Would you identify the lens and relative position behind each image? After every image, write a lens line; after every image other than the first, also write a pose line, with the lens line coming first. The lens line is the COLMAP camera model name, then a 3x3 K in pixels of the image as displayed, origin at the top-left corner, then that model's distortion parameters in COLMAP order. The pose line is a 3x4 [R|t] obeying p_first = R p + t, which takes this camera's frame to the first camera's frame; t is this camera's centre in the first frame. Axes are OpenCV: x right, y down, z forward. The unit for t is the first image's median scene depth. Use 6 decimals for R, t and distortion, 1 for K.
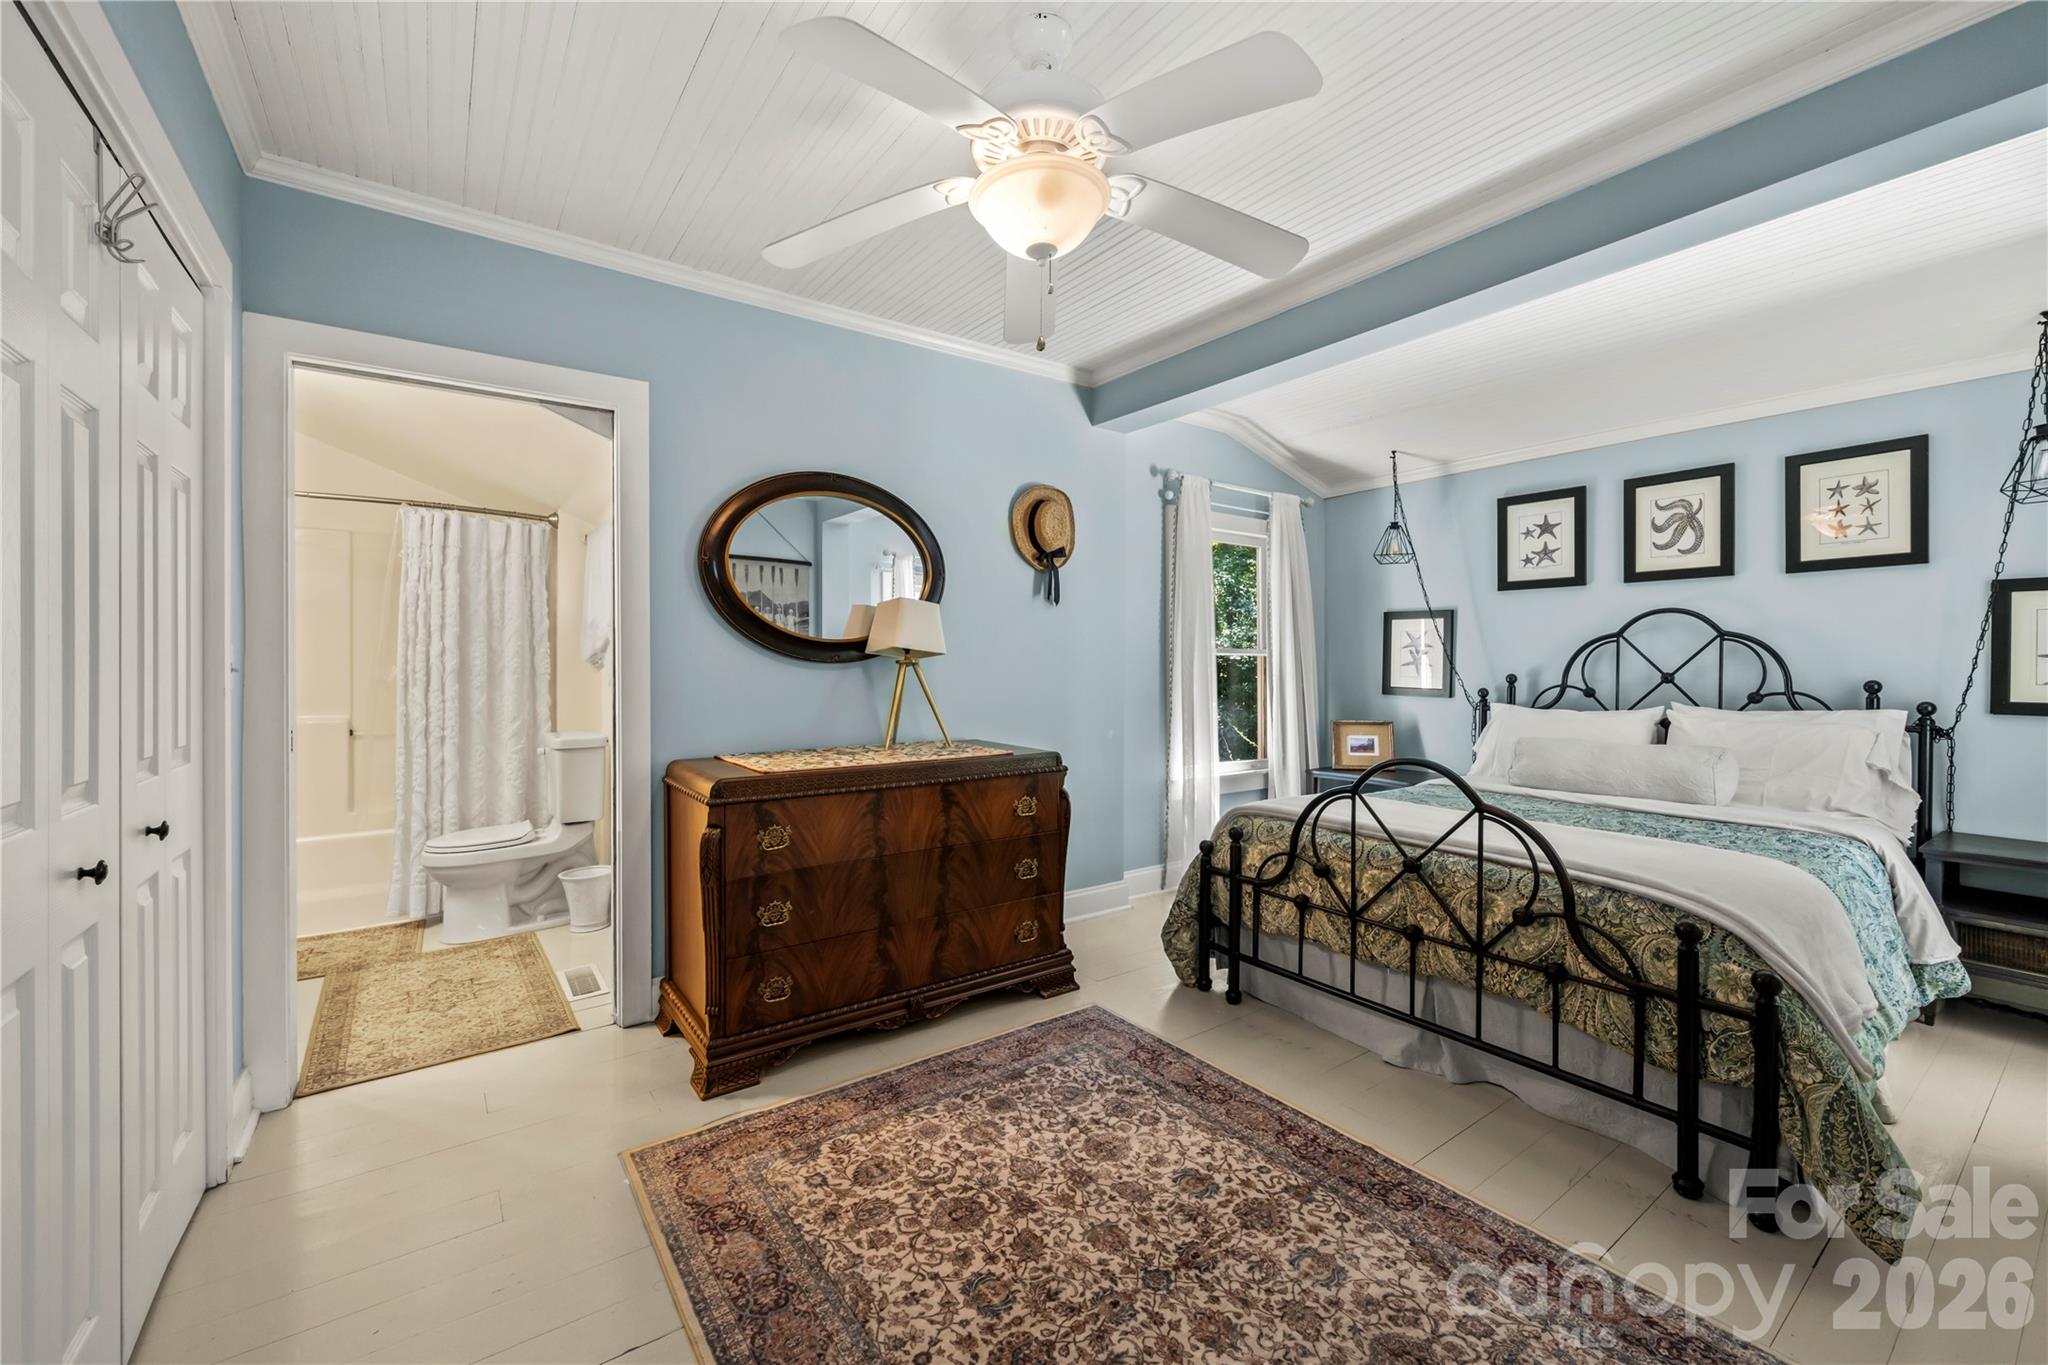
lens RADIAL K [[835.9, 0, 1027.5], [0, 835.9, 678.9], [0, 0, 1]] dist [0.001455, -0.000610]
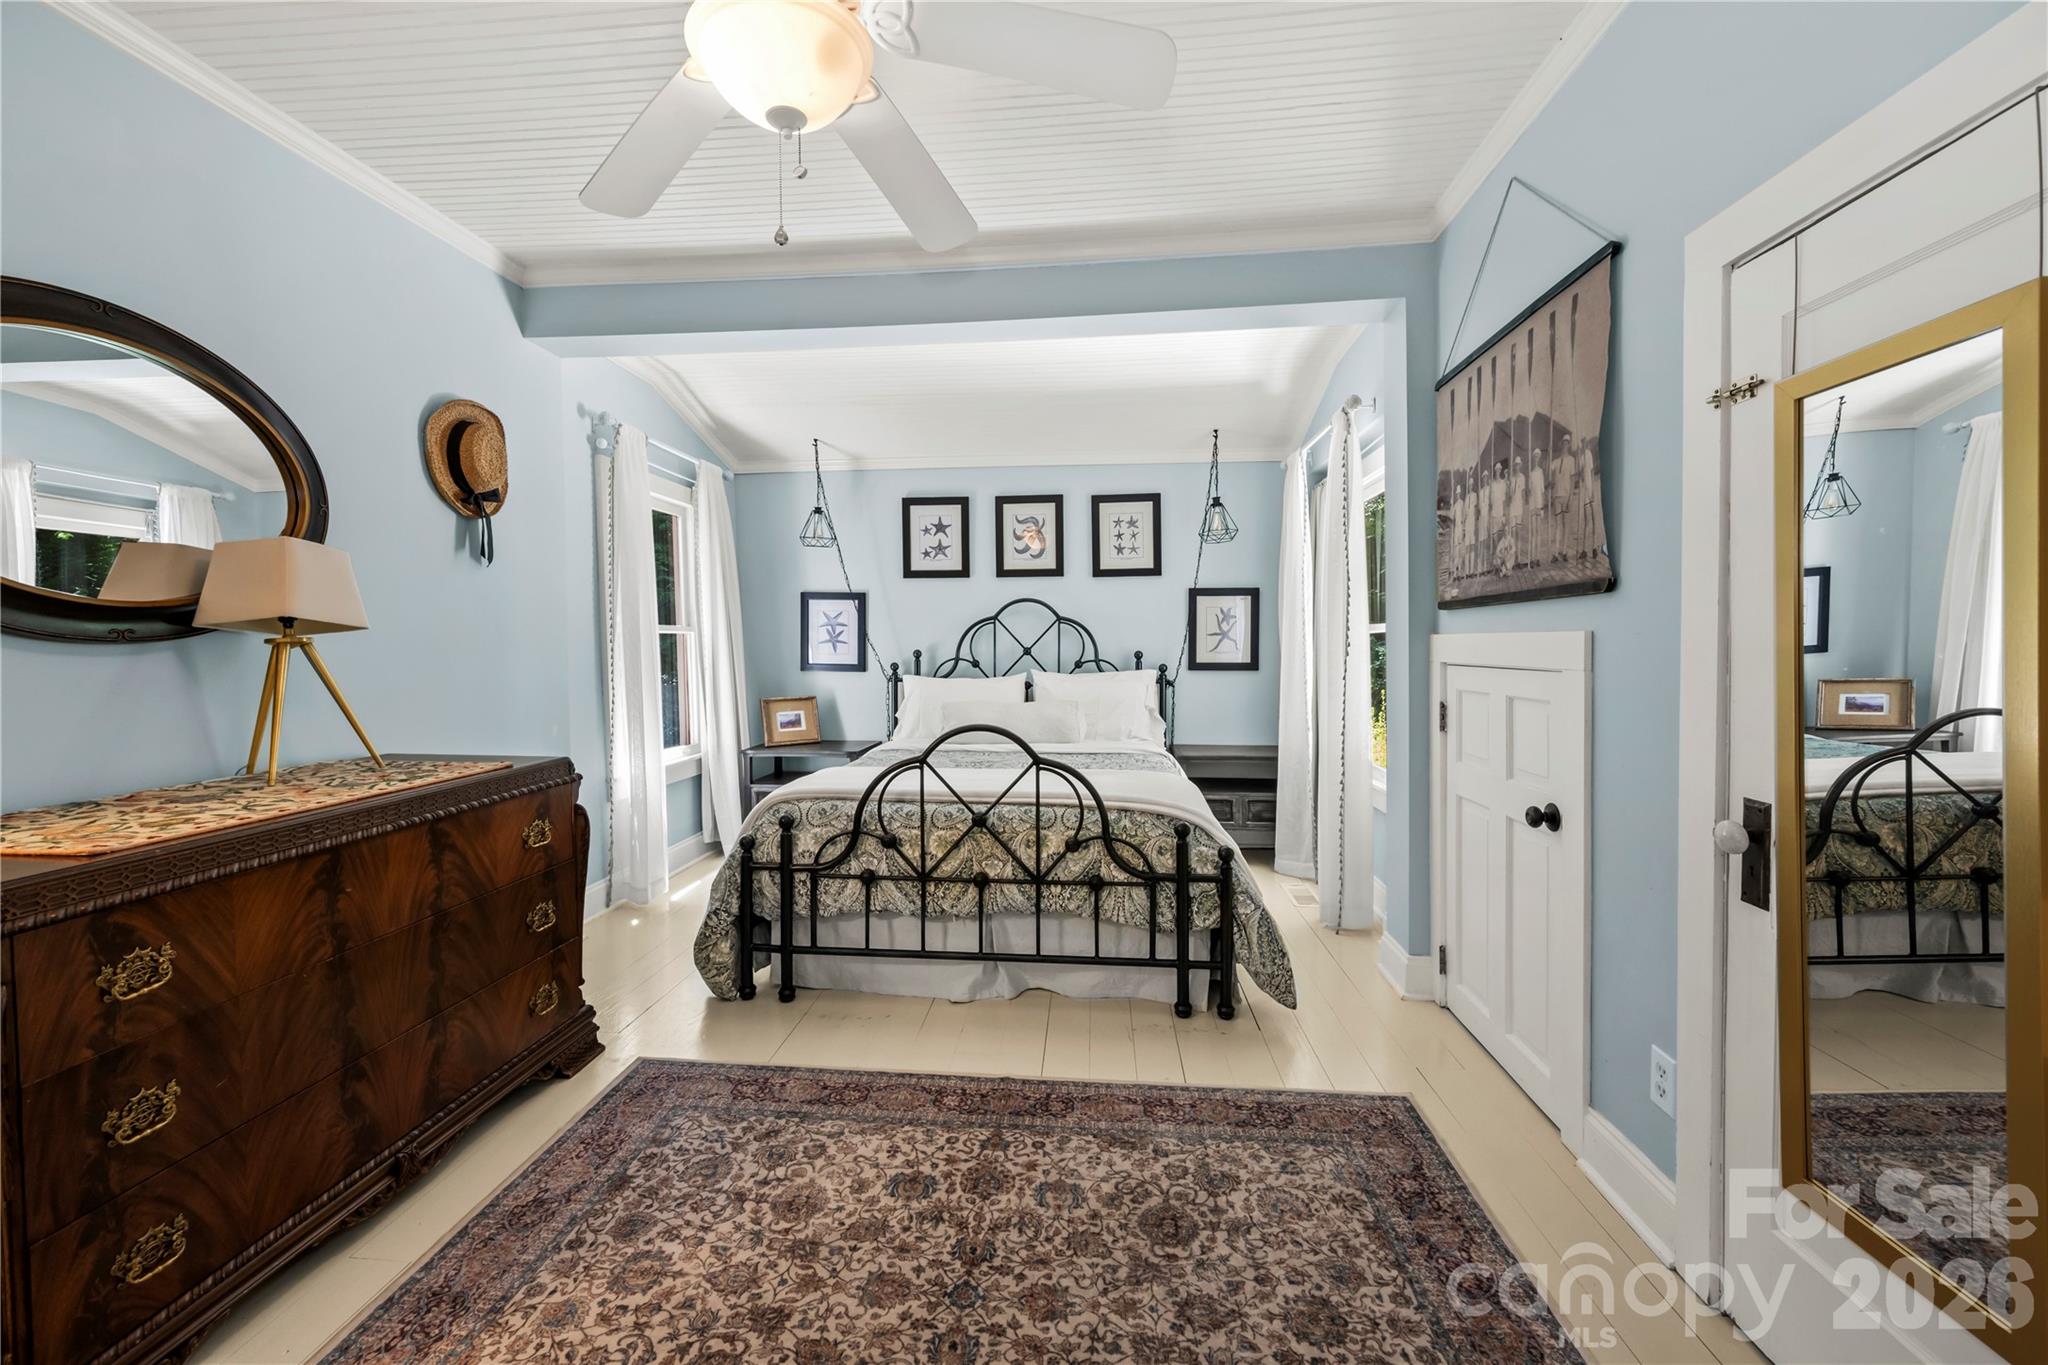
lens RADIAL K [[815.0, 0, 1023.4], [0, 815.0, 672.9], [0, 0, 1]] dist [-0.000108, -0.000158]
pose [[0.656085, -0.033240, 0.753955, -0.256953], [0.019403, 0.999442, 0.027179, -0.002317], [-0.754437, -0.003202, 0.656364, 0.192638]]
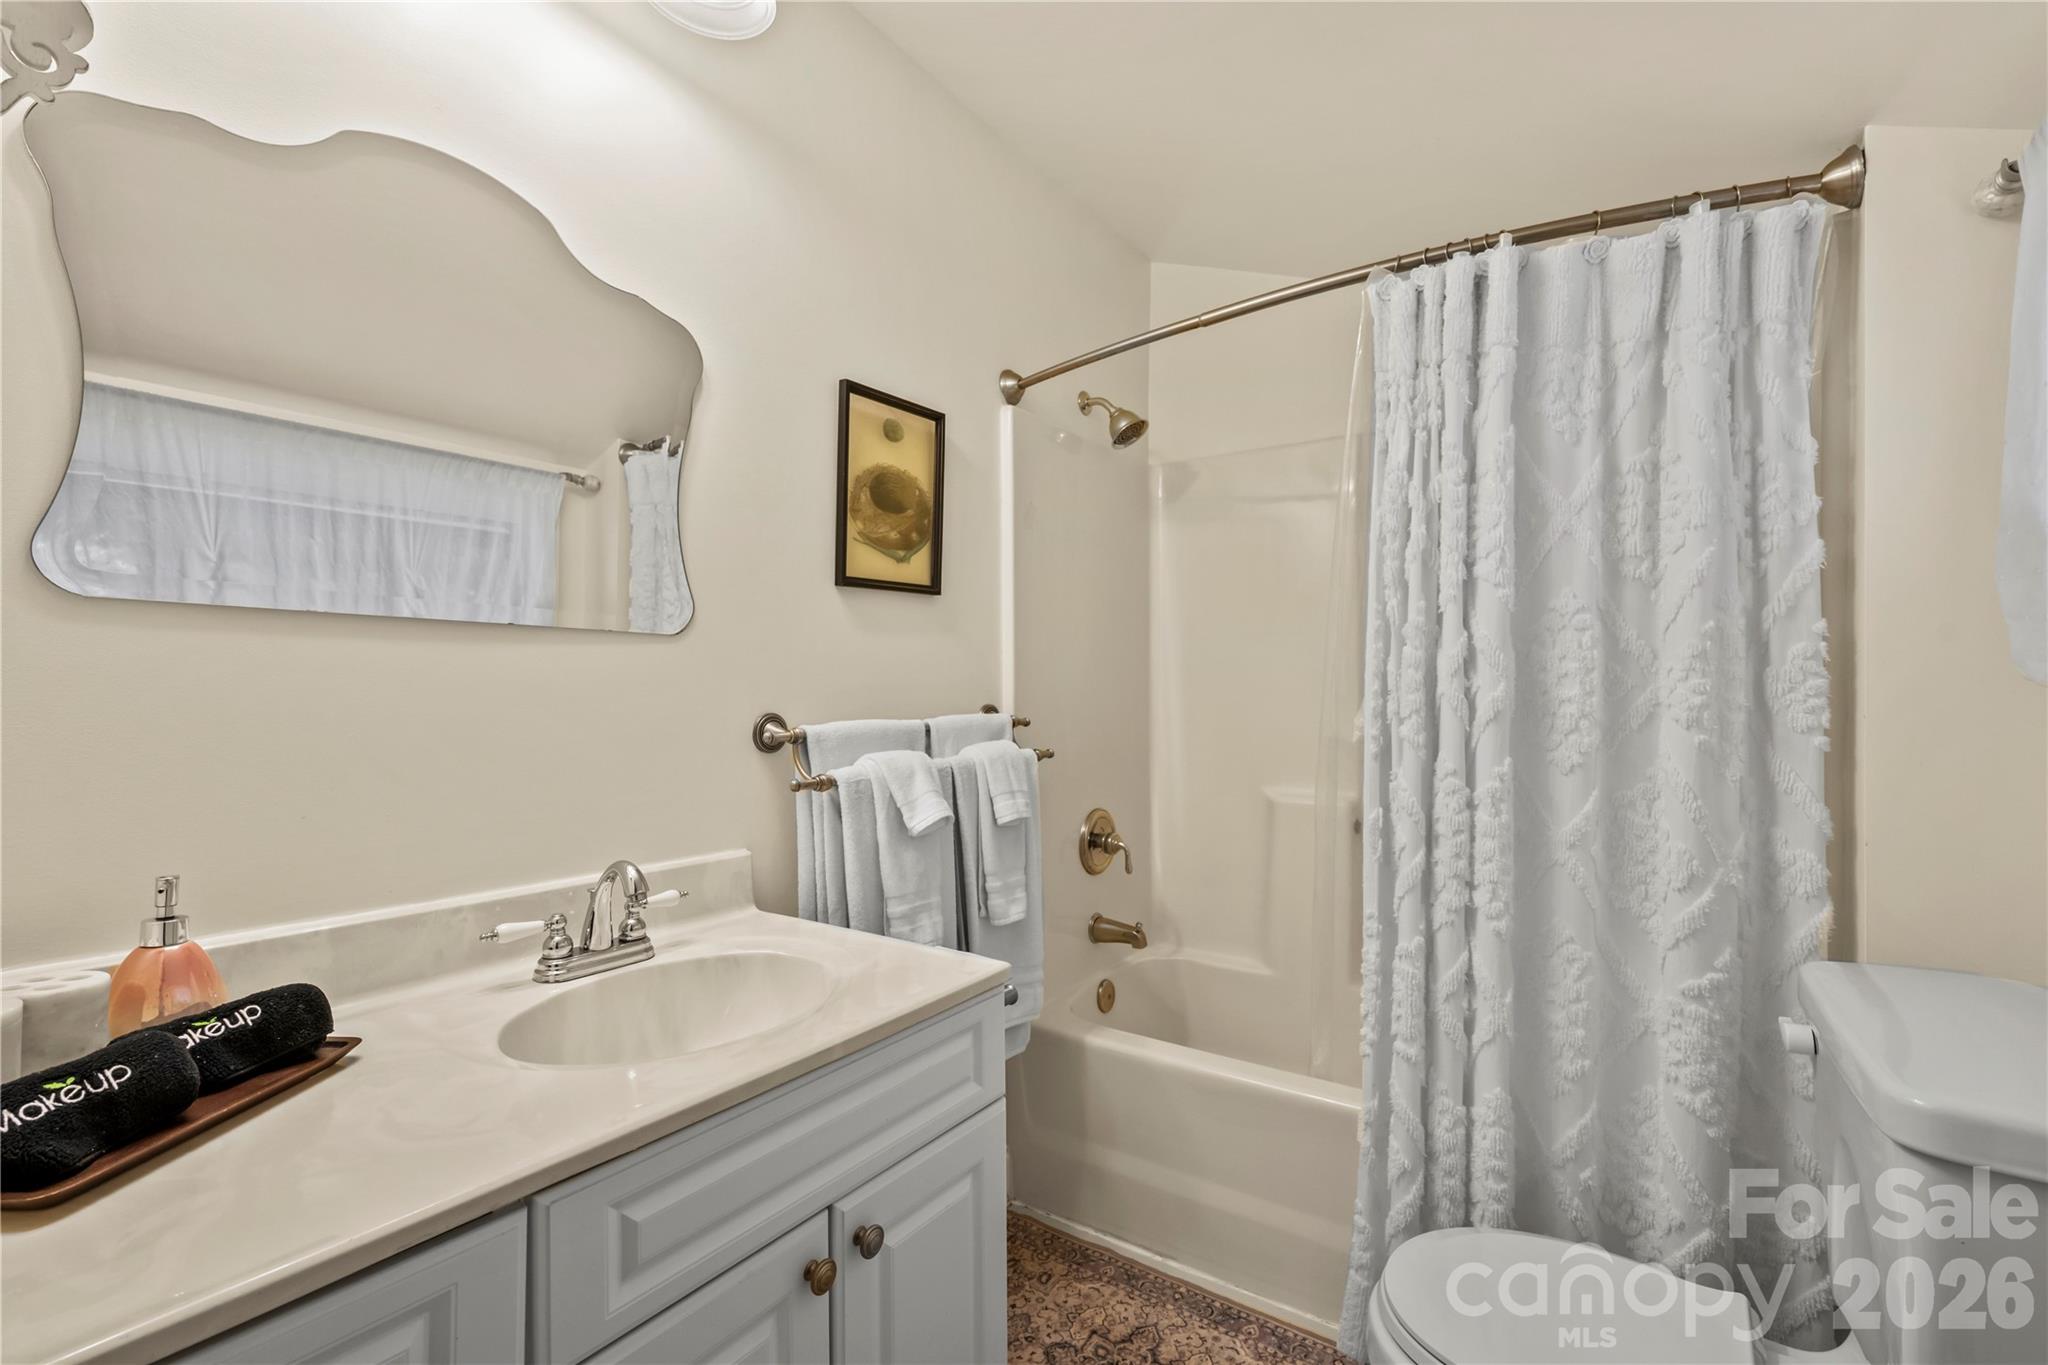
lens RADIAL K [[890.6, 0, 1024.8], [0, 890.6, 684.2], [0, 0, 1]] dist [-0.002417, 0.000073]
pose [[0.338090, -0.005325, -0.941099, -0.535597], [-0.004988, 0.999960, -0.007450, -0.024800], [0.941100, 0.007213, 0.338050, 0.905751]]
